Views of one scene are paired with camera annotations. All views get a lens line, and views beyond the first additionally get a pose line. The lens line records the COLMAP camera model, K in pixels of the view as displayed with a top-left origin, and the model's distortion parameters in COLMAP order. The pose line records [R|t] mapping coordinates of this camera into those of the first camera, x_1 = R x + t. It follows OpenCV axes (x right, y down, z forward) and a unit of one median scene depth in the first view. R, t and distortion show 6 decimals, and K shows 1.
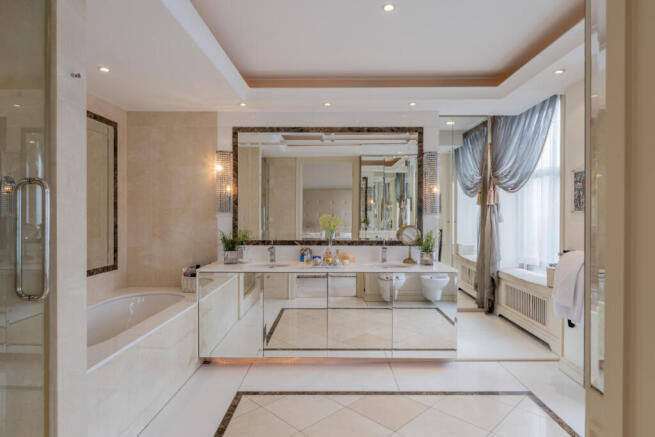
lens RADIAL K [[391.7, 0, 328.0], [0, 391.7, 217.5], [0, 0, 1]] dist [0.001471, 0.000008]
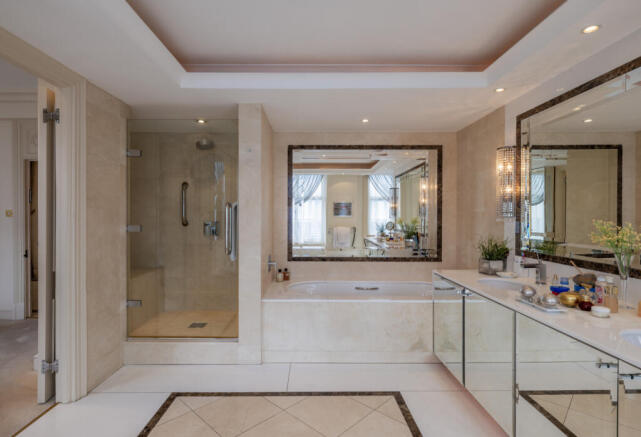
lens RADIAL K [[305.3, 0, 320.1], [0, 305.3, 217.3], [0, 0, 1]] dist [-0.002501, -0.000100]
pose [[0.042558, 0.004694, -0.999083, 0.410633], [-0.006445, 0.999969, 0.004423, -0.011358], [0.999073, 0.006251, 0.042587, 0.556663]]
